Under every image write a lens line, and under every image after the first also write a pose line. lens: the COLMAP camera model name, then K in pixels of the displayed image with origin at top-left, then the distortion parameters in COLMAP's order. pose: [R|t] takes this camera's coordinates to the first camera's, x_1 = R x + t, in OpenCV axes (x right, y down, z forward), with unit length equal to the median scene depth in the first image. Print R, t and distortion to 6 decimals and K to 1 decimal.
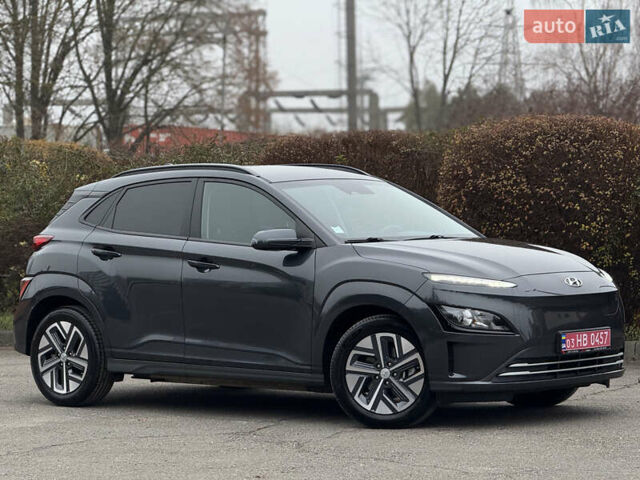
lens RADIAL K [[2266.4, 0, 319.2], [0, 2266.4, 240.6], [0, 0, 1]] dist [0.202634, 0.000000]
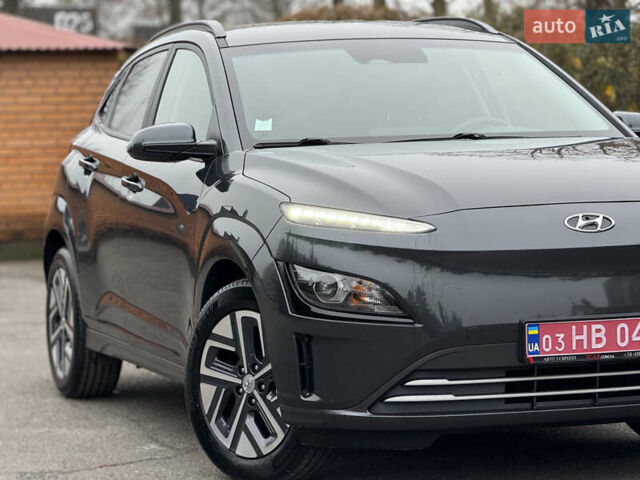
lens RADIAL K [[2266.4, 0, 325.0], [0, 2266.4, 237.6], [0, 0, 1]] dist [0.202634, 0.000000]
pose [[0.862908, 0.016427, -0.505094, 0.323861], [0.003638, 0.999244, 0.038712, 0.001567], [0.505348, -0.035243, 0.862196, 0.533312]]
